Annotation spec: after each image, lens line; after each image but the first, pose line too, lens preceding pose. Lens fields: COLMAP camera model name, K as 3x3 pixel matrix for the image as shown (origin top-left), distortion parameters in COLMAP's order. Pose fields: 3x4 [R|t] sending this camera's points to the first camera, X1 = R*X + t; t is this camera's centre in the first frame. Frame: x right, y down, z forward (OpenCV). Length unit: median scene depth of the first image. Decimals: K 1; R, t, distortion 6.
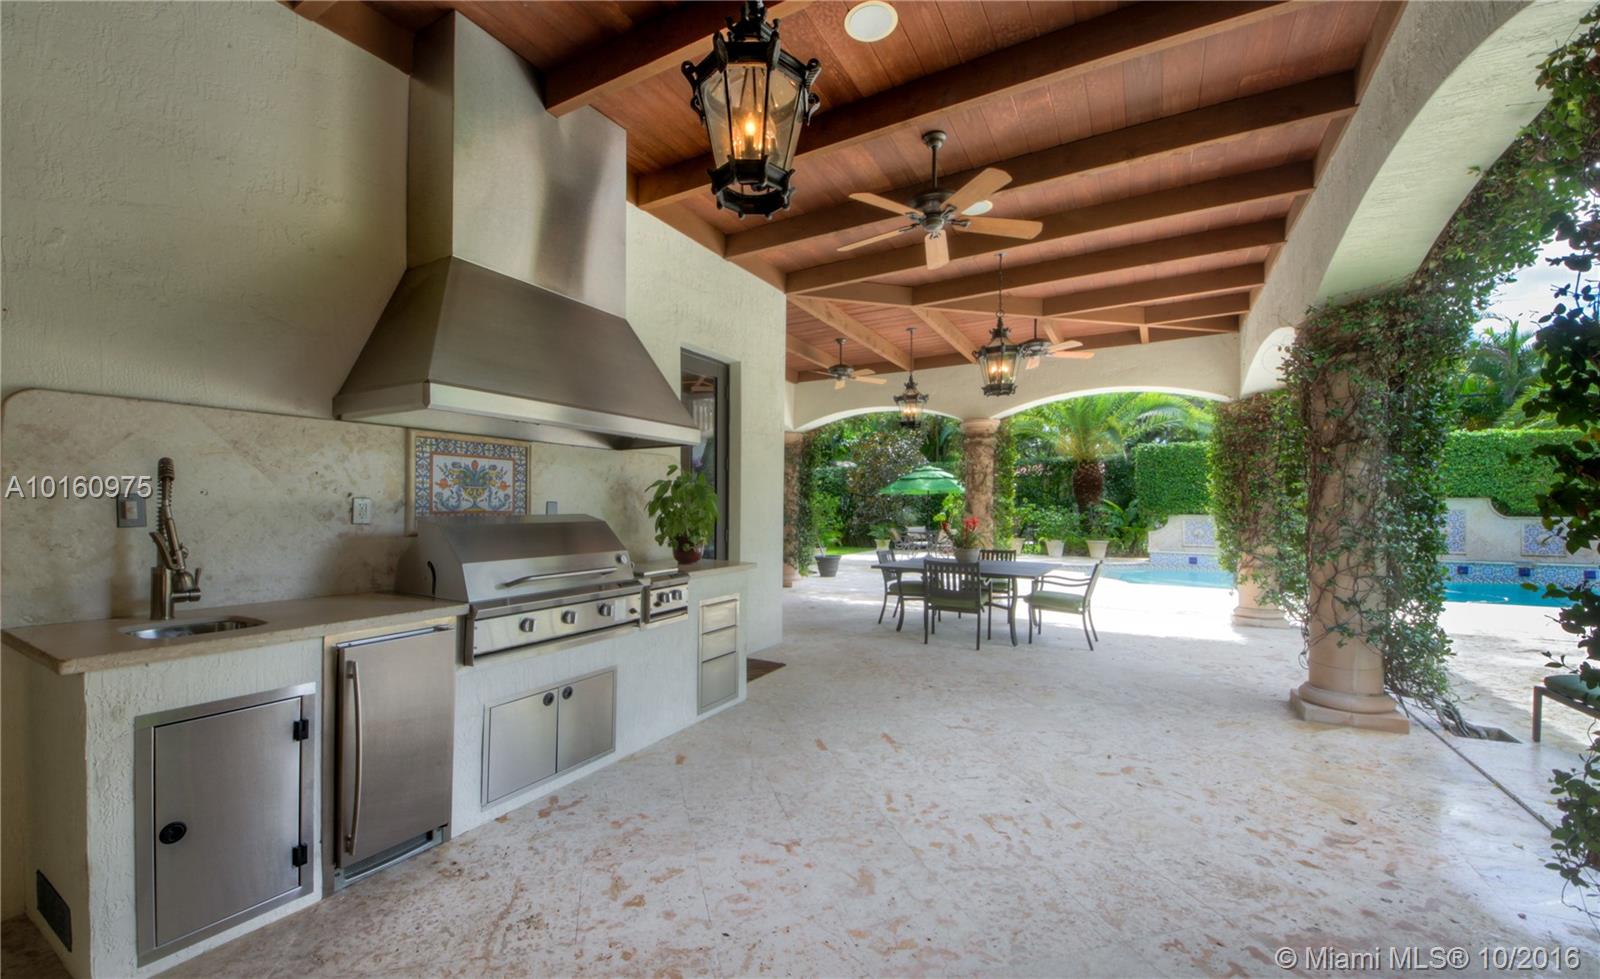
lens RADIAL K [[617.5, 0, 800.0], [0, 617.5, 489.5], [0, 0, 1]] dist [-0.000026, -0.000003]
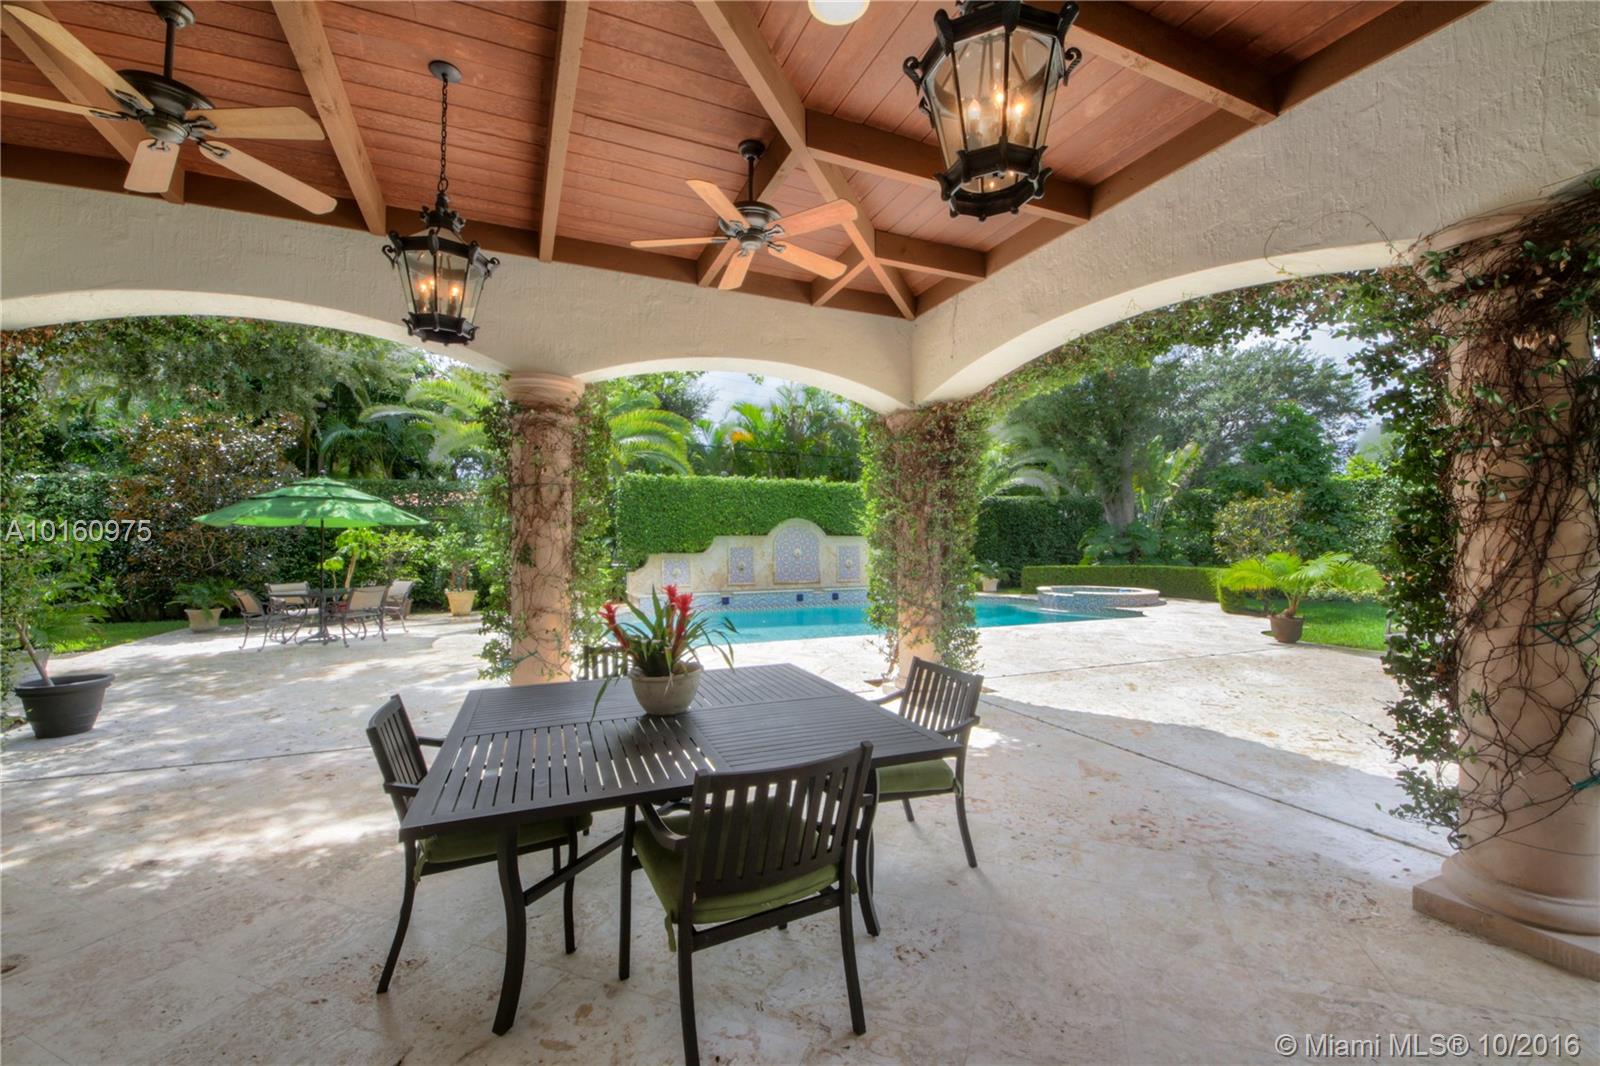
lens RADIAL K [[632.7, 0, 800.0], [0, 632.7, 533.0], [0, 0, 1]] dist [0.000183, 0.000030]
pose [[0.595677, 0.009445, 0.803168, 0.002759], [-0.018144, 0.999834, 0.001699, 0.008030], [-0.803019, -0.015584, 0.595750, 0.532396]]
